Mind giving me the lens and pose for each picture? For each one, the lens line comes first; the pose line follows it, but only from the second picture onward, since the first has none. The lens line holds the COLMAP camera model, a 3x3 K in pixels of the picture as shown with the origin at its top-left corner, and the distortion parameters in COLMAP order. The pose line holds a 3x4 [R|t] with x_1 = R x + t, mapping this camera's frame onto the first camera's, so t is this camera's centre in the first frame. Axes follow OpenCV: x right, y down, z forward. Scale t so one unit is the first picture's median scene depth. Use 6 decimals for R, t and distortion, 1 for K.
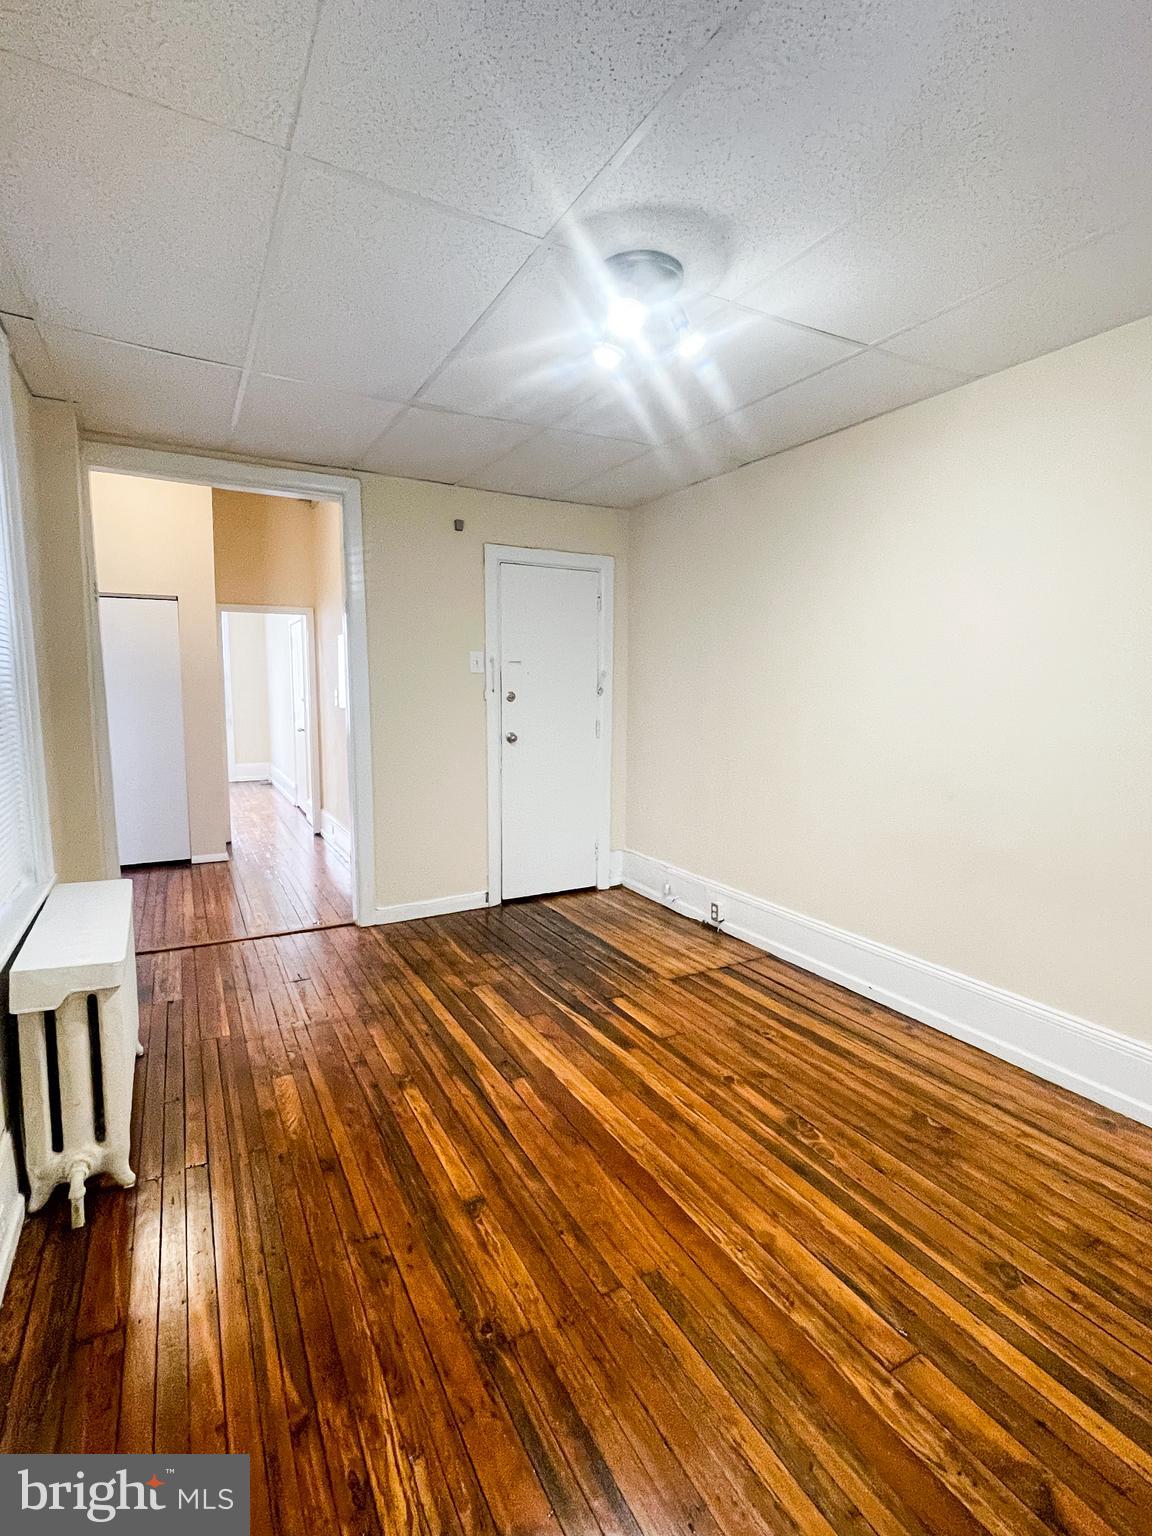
lens RADIAL K [[738.2, 0, 573.8], [0, 738.2, 764.0], [0, 0, 1]] dist [-0.001541, 0.000059]
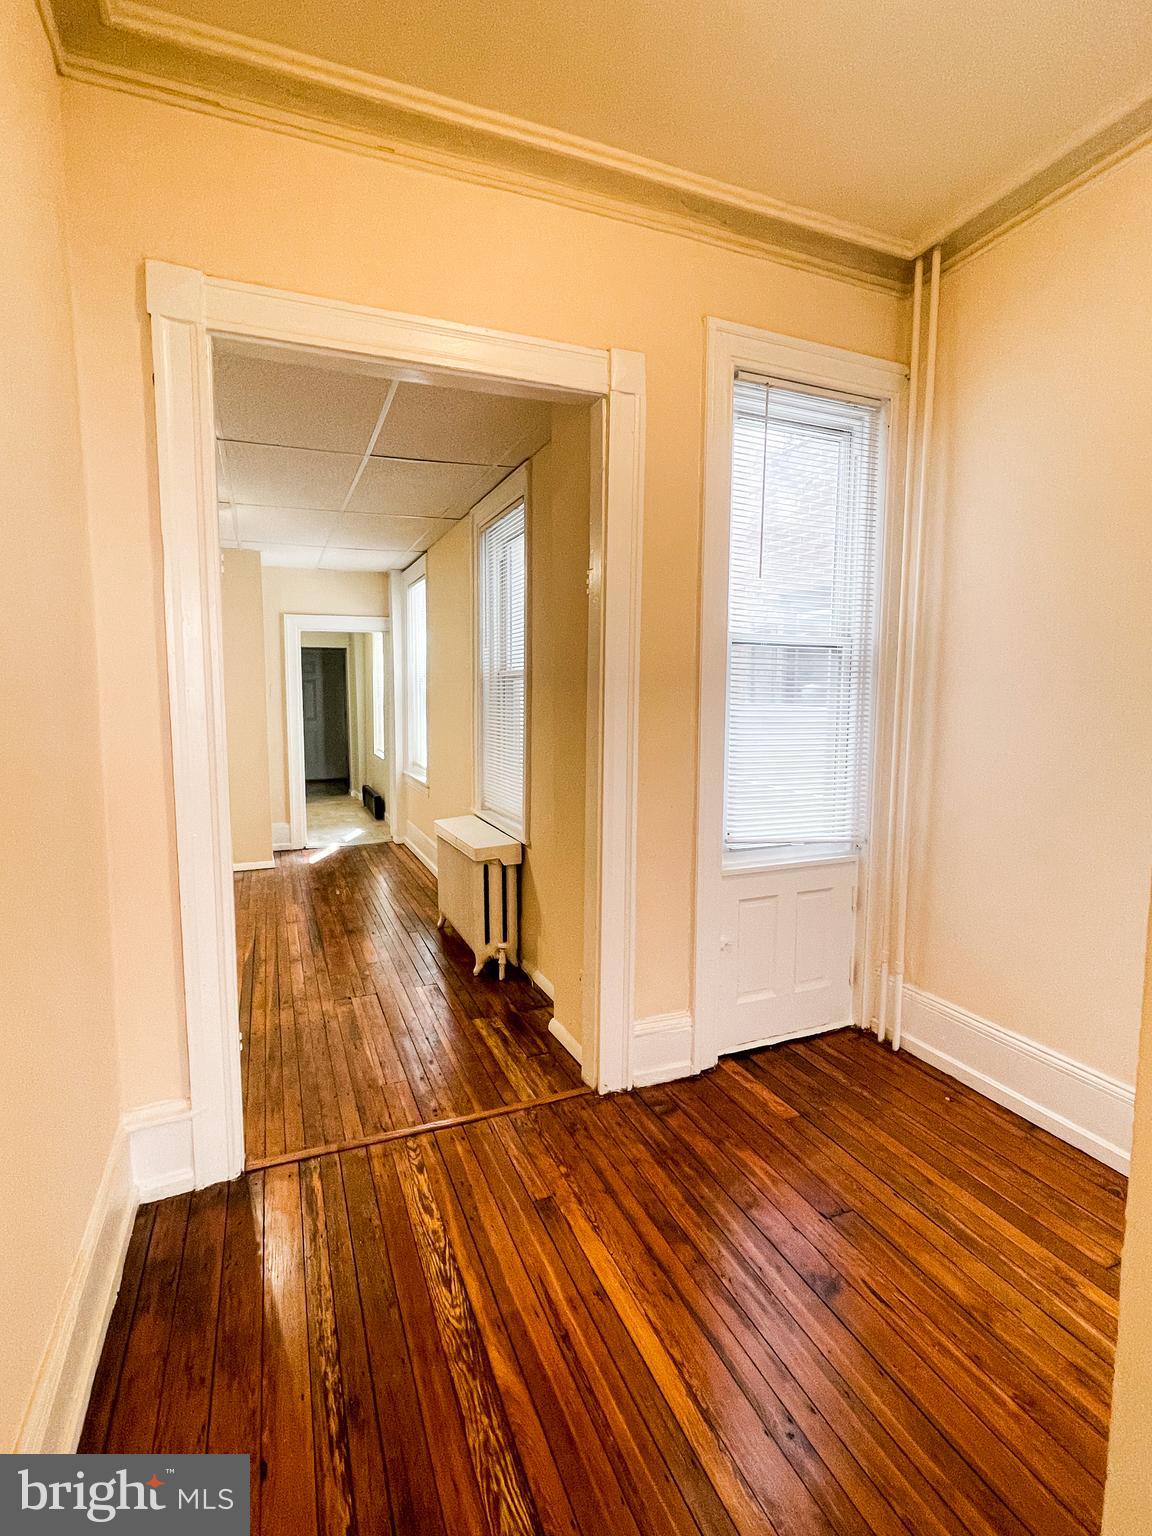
lens RADIAL K [[738.2, 0, 584.9], [0, 738.2, 761.6], [0, 0, 1]] dist [-0.001541, 0.000059]
pose [[-0.996130, -0.016606, 0.086310, -0.879498], [0.001563, 0.978489, 0.206292, -0.269935], [-0.087879, 0.205629, -0.974676, 2.168644]]
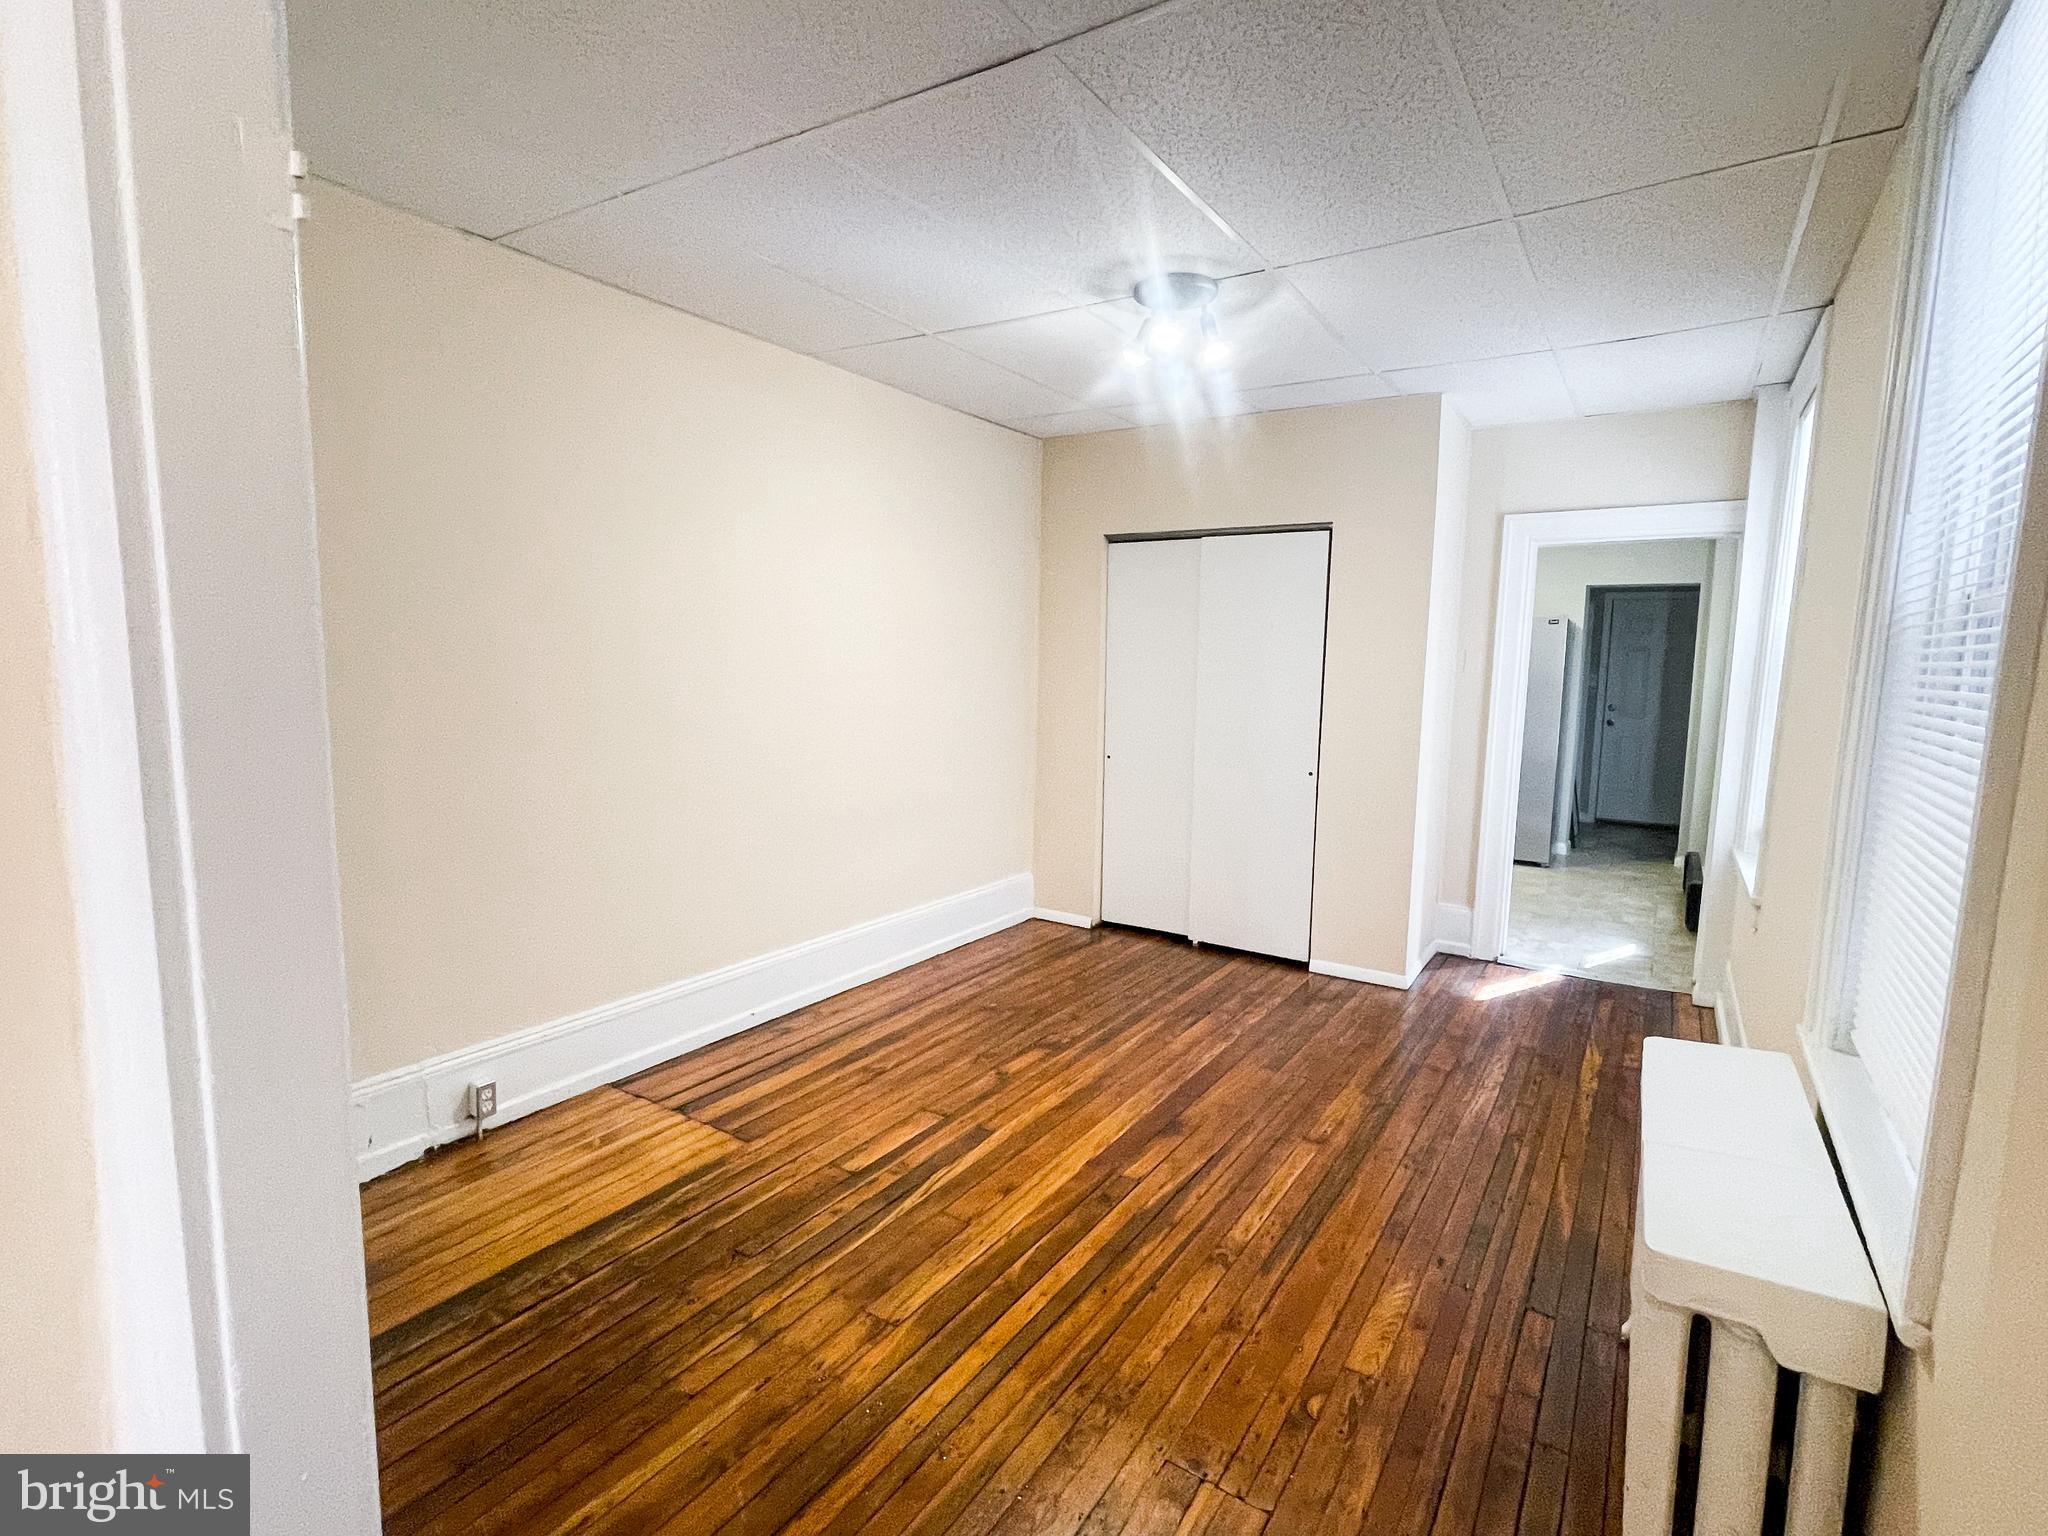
lens RADIAL K [[984.3, 0, 1029.8], [0, 984.3, 753.5], [0, 0, 1]] dist [-0.001541, 0.000059]
pose [[-0.478569, -0.102830, 0.872008, -0.813631], [0.073643, 0.984919, 0.156561, -0.167585], [-0.874956, 0.139143, -0.463779, 1.388532]]
